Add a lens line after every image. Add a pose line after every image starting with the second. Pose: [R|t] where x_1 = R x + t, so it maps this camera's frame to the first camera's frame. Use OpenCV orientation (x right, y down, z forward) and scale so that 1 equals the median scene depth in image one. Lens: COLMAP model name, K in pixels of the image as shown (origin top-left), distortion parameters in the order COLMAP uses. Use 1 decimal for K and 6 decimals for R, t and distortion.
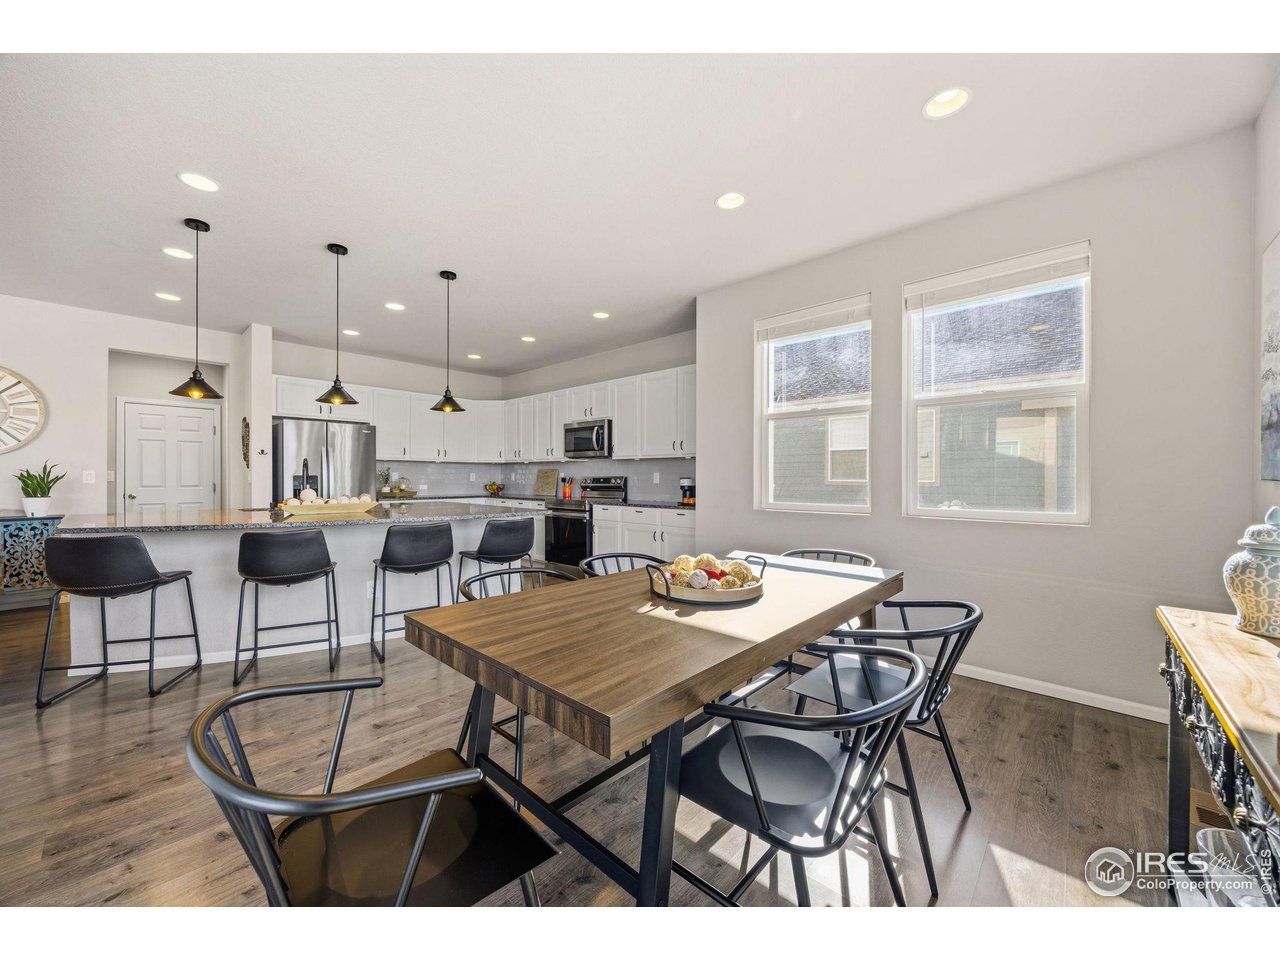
lens RADIAL K [[484.9, 0, 627.0], [0, 484.9, 479.7], [0, 0, 1]] dist [0.008155, -0.001478]
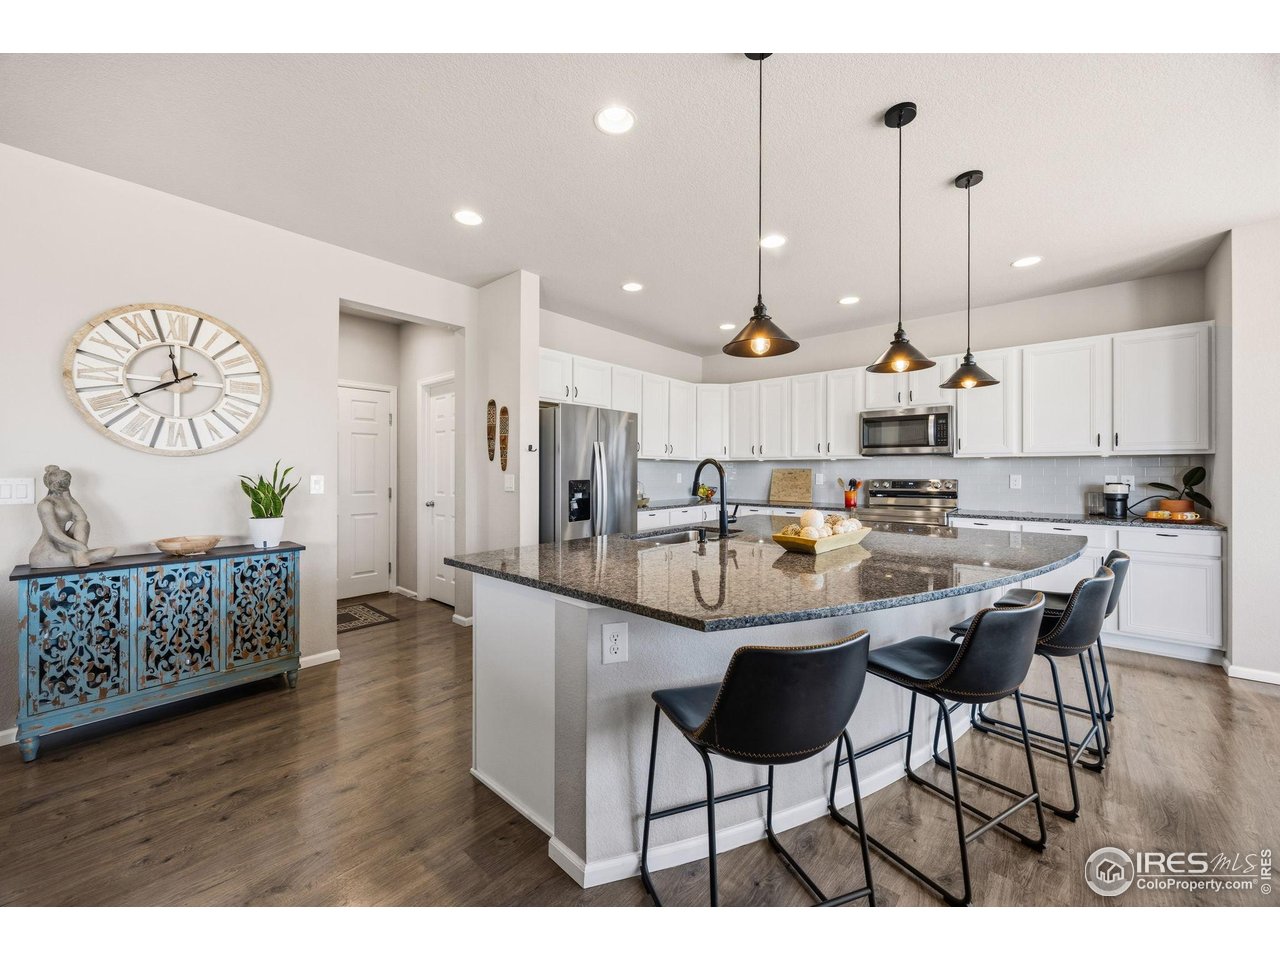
lens RADIAL K [[484.9, 0, 651.9], [0, 484.9, 473.8], [0, 0, 1]] dist [0.008155, -0.001478]
pose [[0.999185, -0.000500, 0.040358, -0.602459], [0.000475, 1.000000, 0.000643, -0.019265], [-0.040359, -0.000623, 0.999185, 0.272562]]
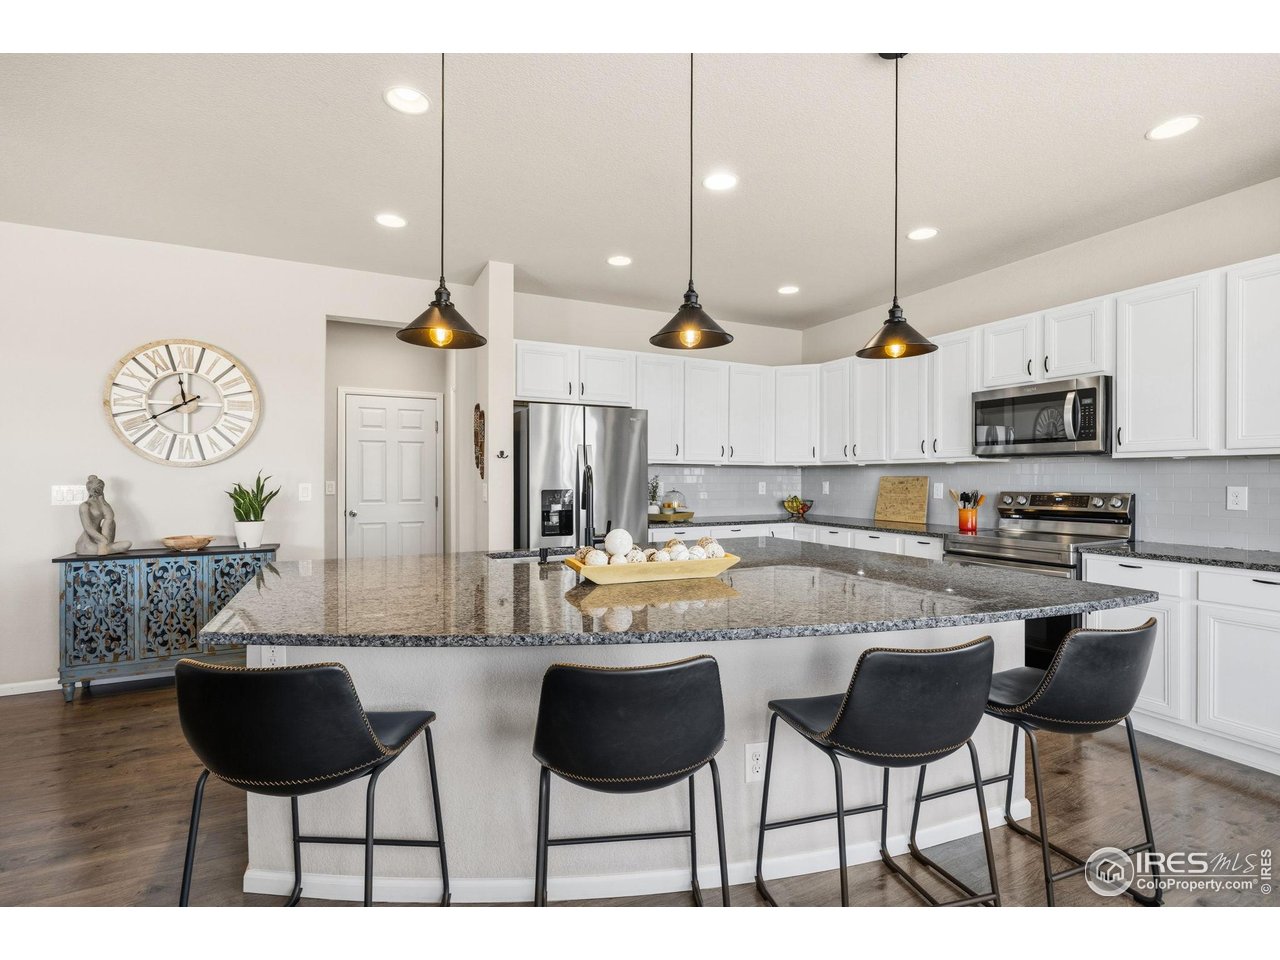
lens RADIAL K [[596.0, 0, 635.9], [0, 596.0, 483.6], [0, 0, 1]] dist [0.005062, 0.000810]
pose [[0.936491, 0.002116, -0.350685, -0.295189], [-0.001308, 0.999996, 0.002541, -0.019569], [0.350689, -0.001921, 0.936490, 0.306857]]
